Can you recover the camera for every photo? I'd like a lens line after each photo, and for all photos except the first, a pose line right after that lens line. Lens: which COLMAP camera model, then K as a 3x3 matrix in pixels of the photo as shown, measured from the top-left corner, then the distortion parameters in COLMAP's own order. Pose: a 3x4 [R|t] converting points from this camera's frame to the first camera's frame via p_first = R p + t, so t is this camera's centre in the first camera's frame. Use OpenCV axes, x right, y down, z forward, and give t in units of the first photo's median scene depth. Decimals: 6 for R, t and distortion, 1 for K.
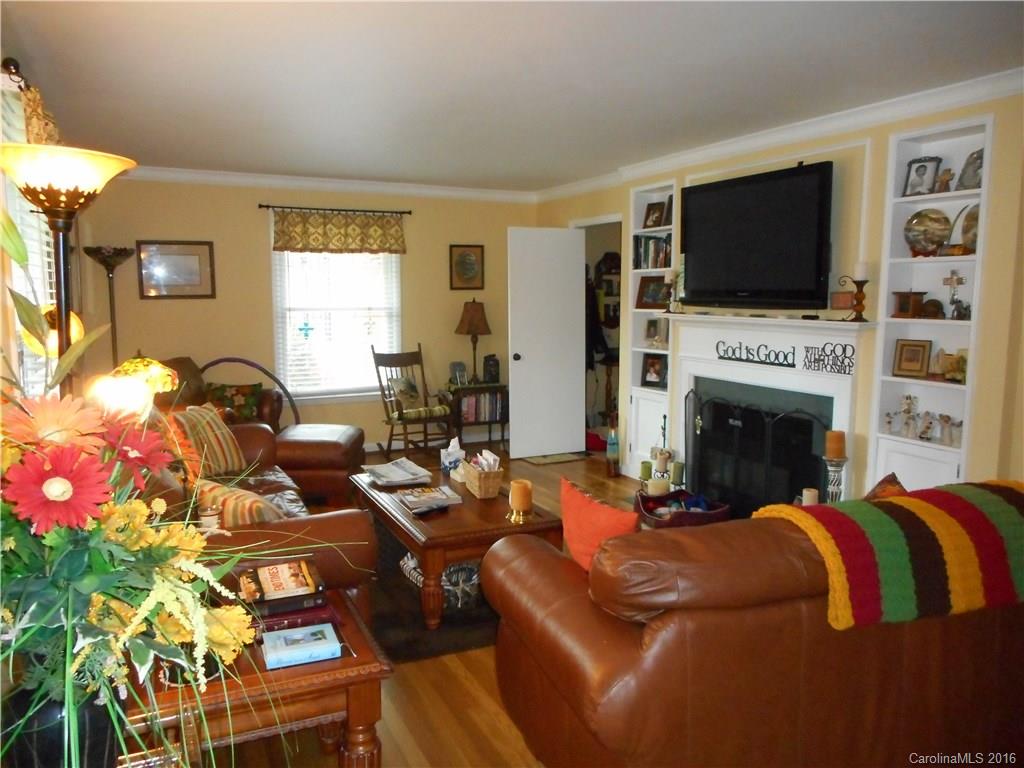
lens RADIAL K [[769.5, 0, 510.6], [0, 769.5, 381.9], [0, 0, 1]] dist [0.004790, 0.003519]
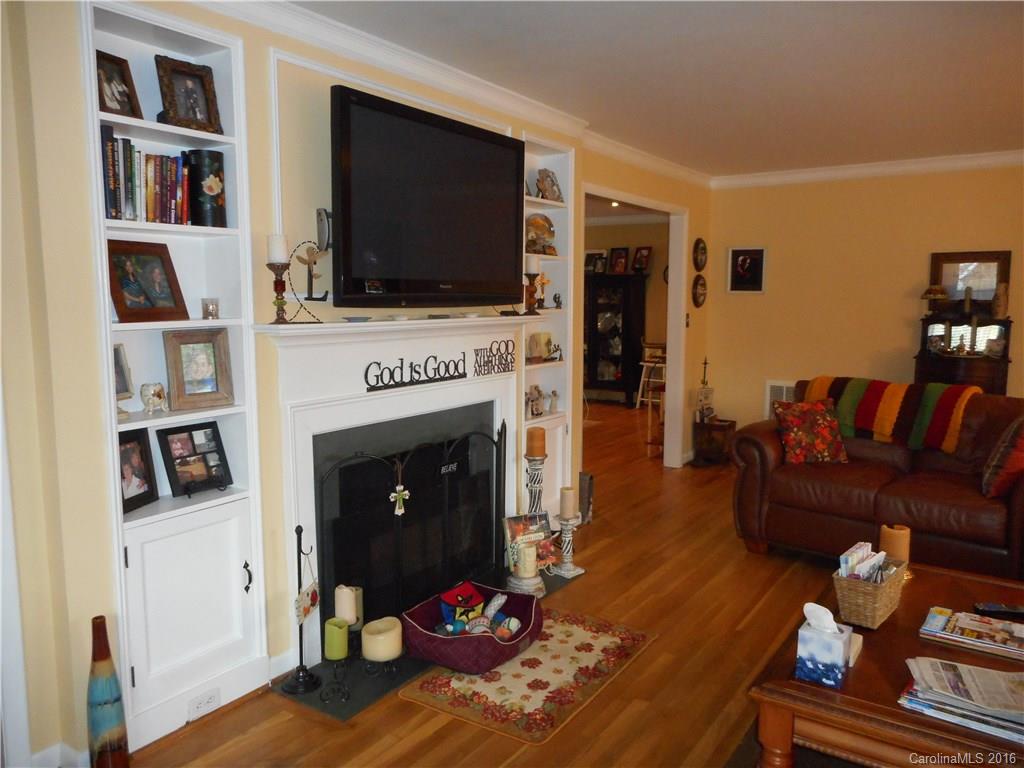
lens RADIAL K [[769.5, 0, 511.9], [0, 769.5, 383.3], [0, 0, 1]] dist [0.004790, 0.003519]
pose [[-0.516964, -0.086533, 0.851622, -0.331995], [0.110097, 0.979893, 0.166399, -0.134528], [-0.848898, 0.179783, -0.497042, 1.287754]]
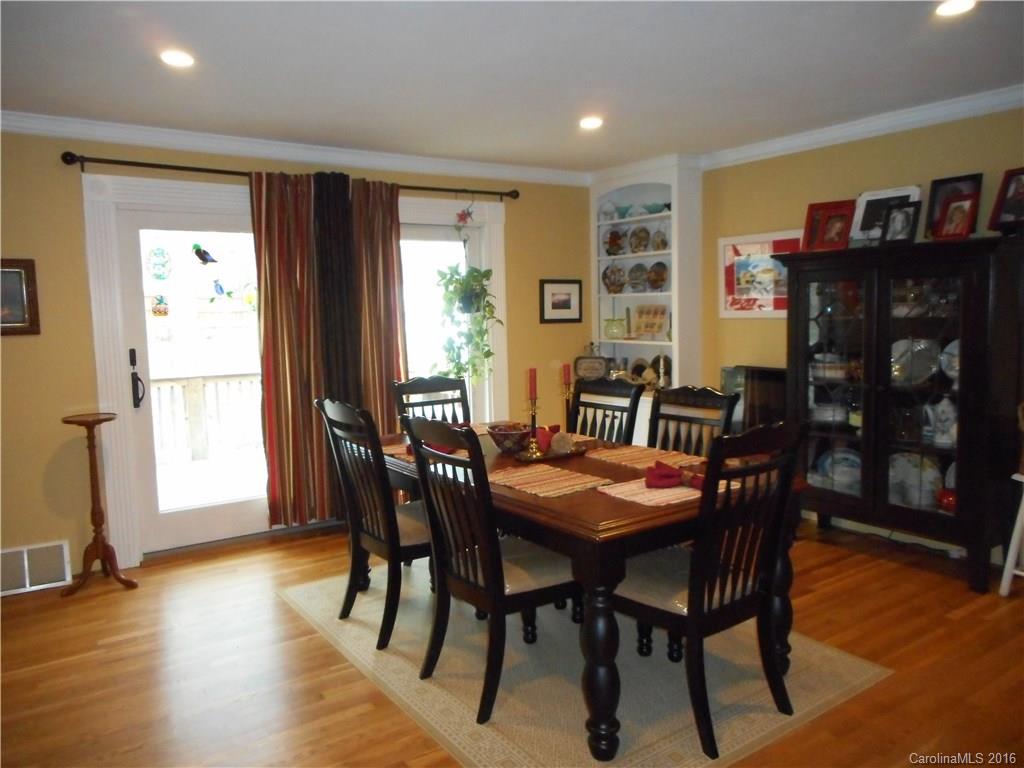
lens RADIAL K [[769.5, 0, 513.4], [0, 769.5, 385.8], [0, 0, 1]] dist [0.004790, 0.003519]
pose [[-0.165708, -0.082006, 0.982759, -0.083306], [0.140389, 0.984426, 0.105817, -0.110694], [-0.976131, 0.155503, -0.151615, 1.087956]]
